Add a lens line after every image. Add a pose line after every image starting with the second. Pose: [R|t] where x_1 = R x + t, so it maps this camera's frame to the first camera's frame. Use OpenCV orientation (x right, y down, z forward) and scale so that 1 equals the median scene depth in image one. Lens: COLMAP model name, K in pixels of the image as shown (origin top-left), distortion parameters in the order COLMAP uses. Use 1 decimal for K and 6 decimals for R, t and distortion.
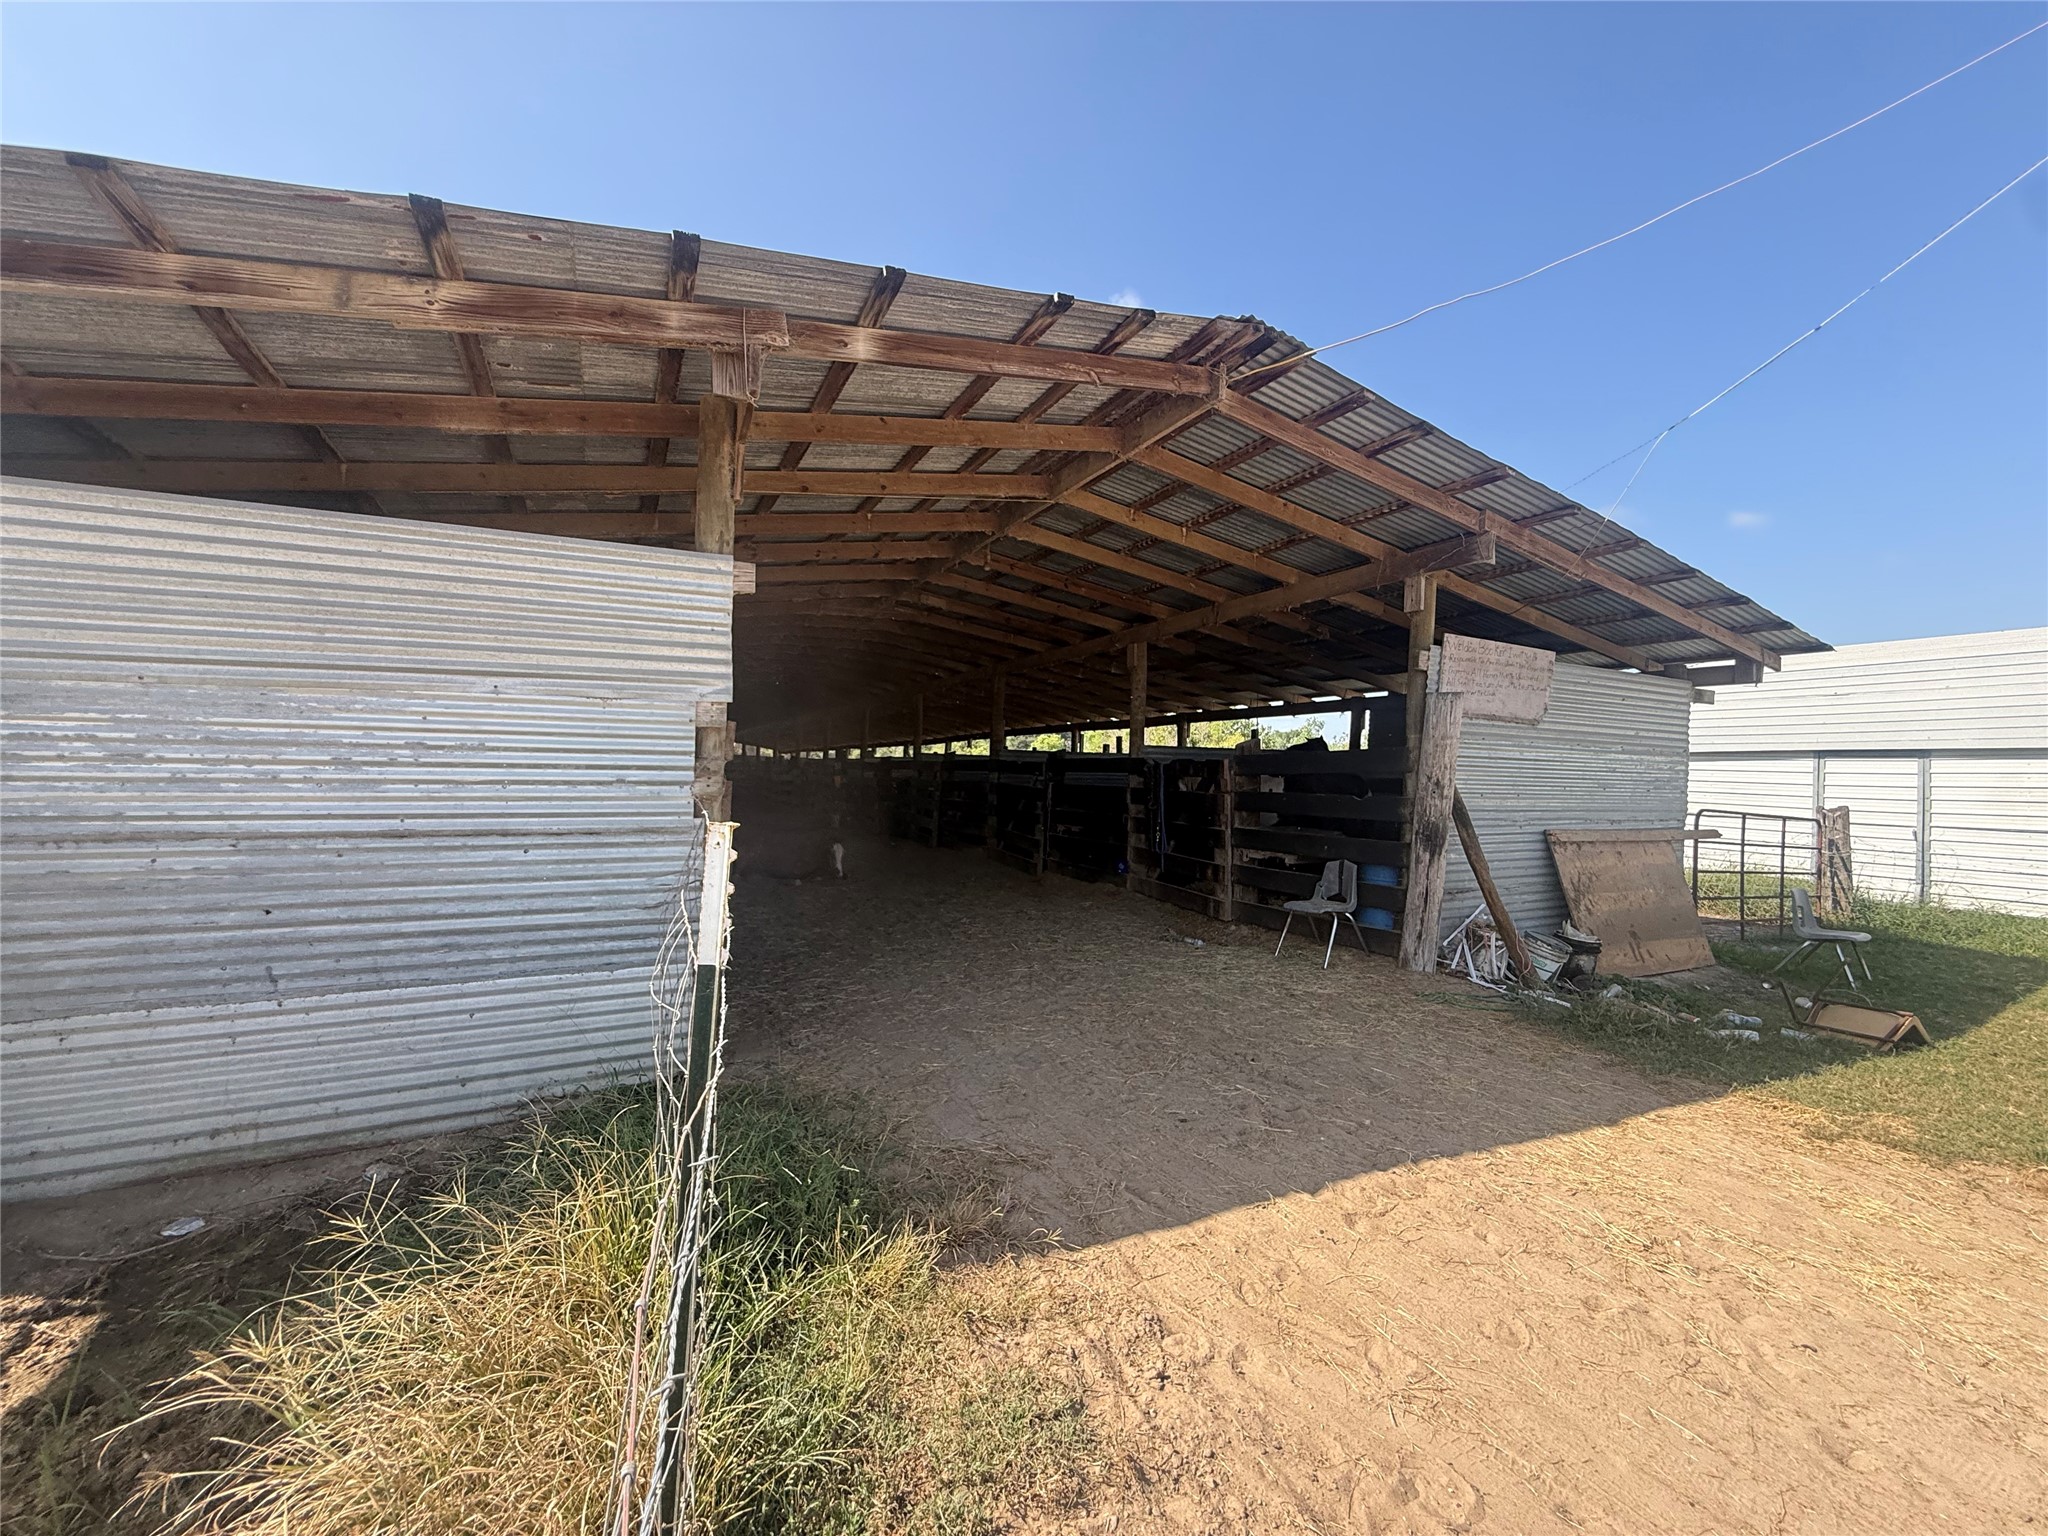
lens RADIAL K [[812.4, 0, 1023.9], [0, 812.4, 772.0], [0, 0, 1]] dist [-0.001502, 0.000441]
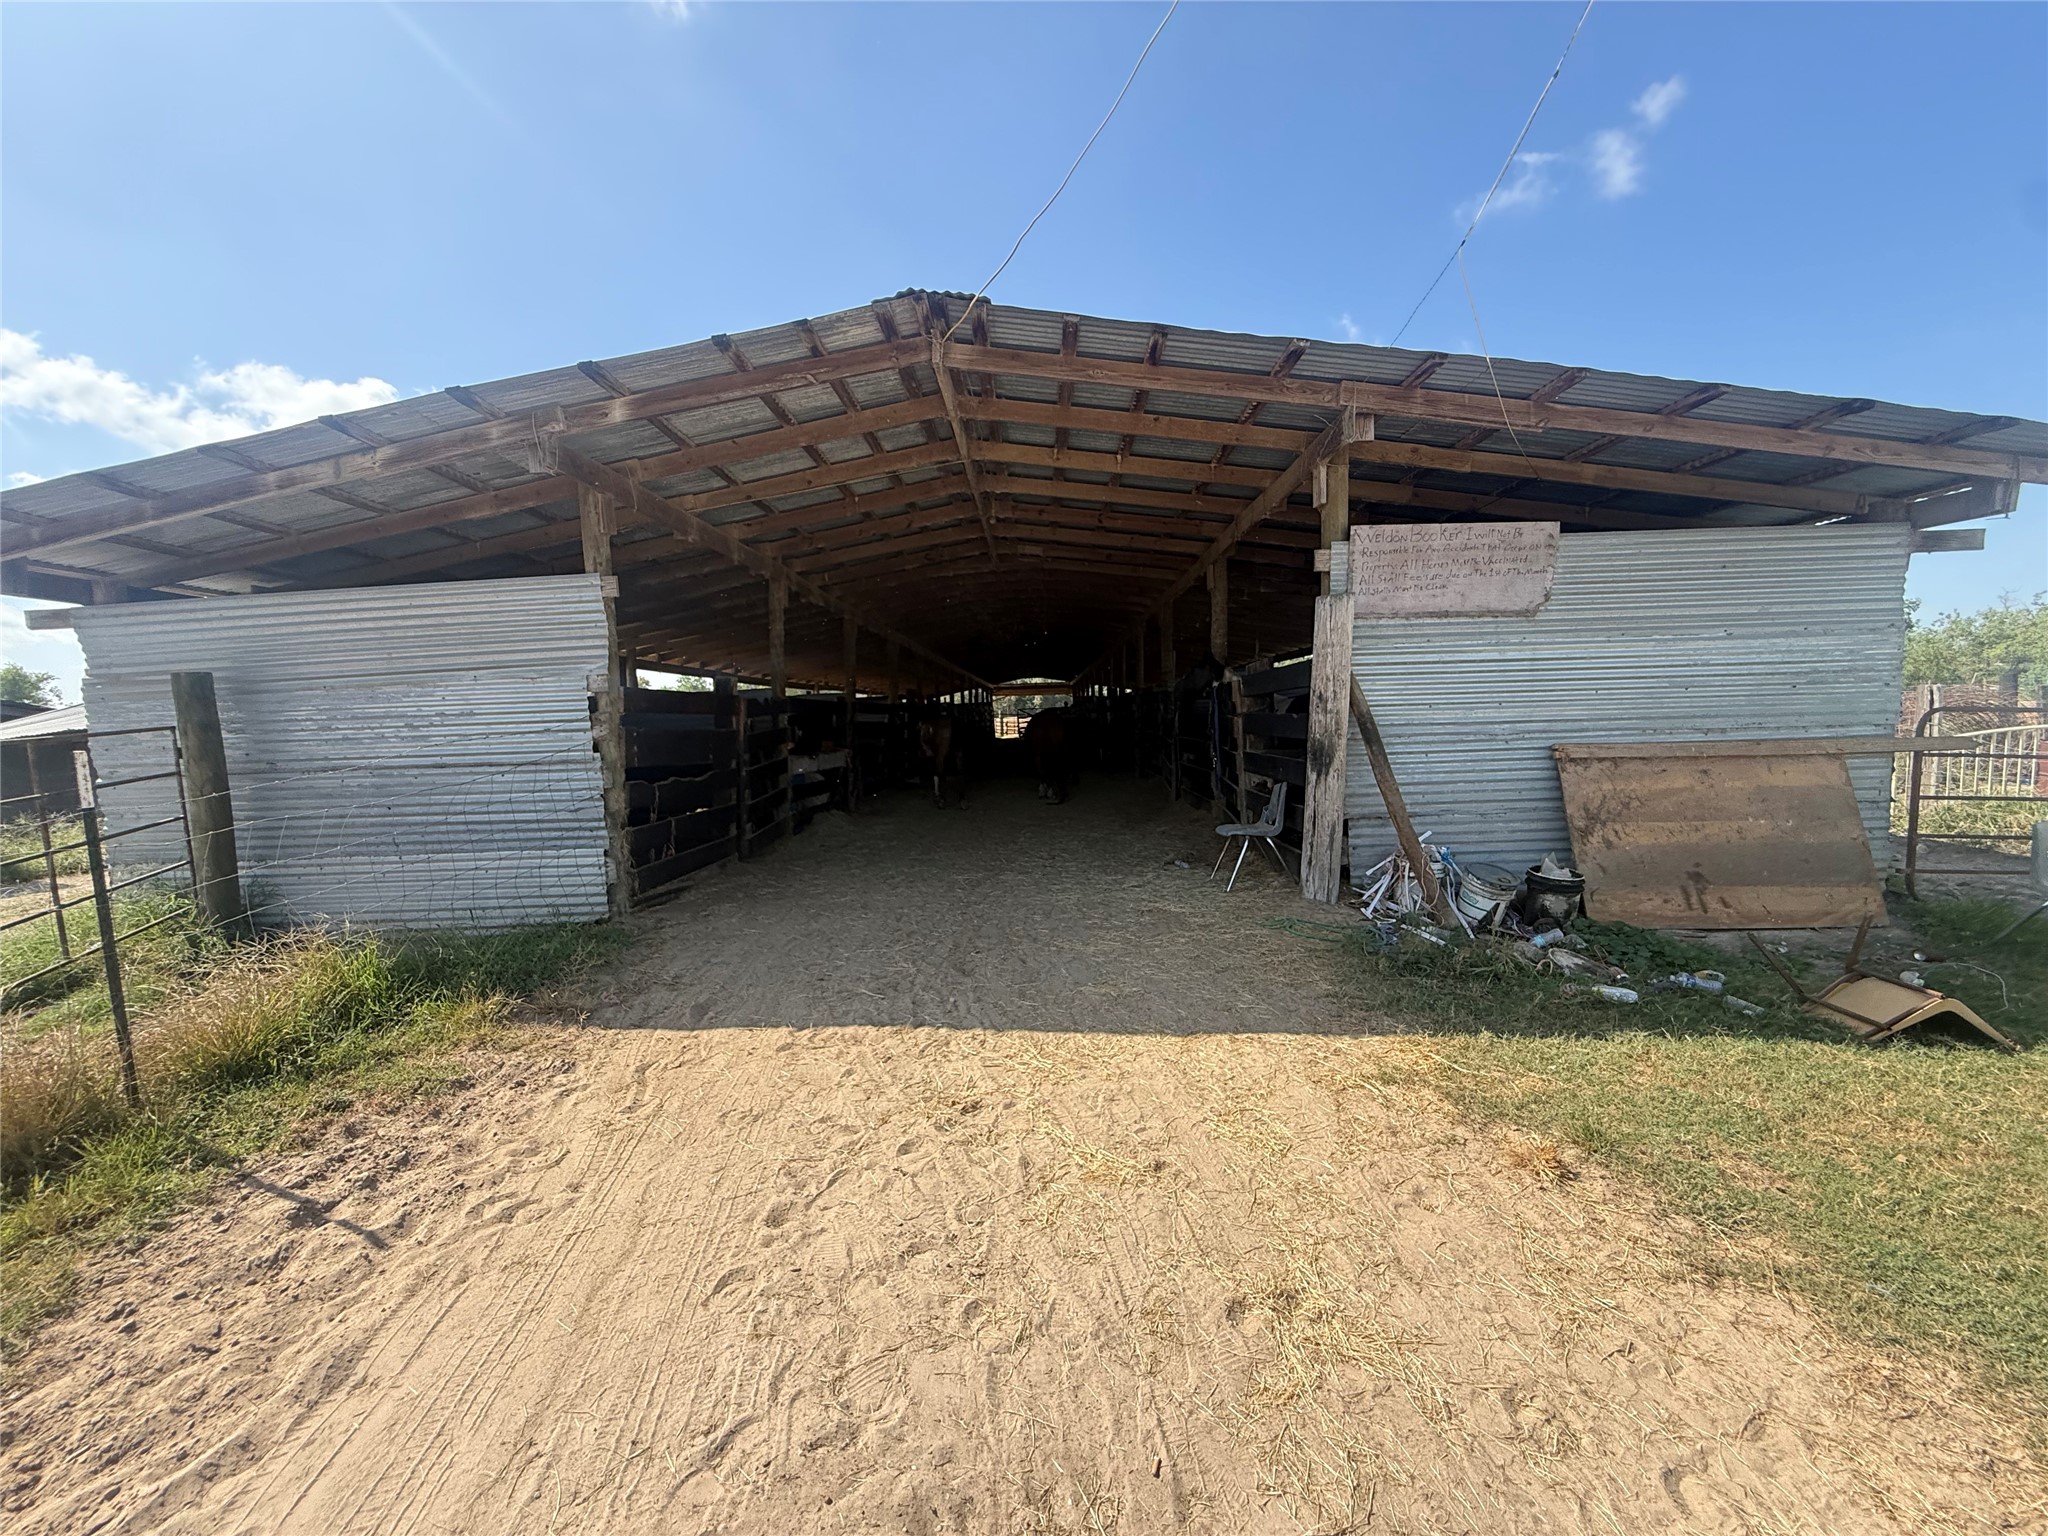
lens RADIAL K [[812.4, 0, 1022.4], [0, 812.4, 771.1], [0, 0, 1]] dist [-0.001502, 0.000441]
pose [[0.879444, -0.013273, -0.475817, 1.060917], [0.050321, 0.996602, 0.065207, 0.033817], [0.473335, -0.081289, 0.877124, 0.054037]]
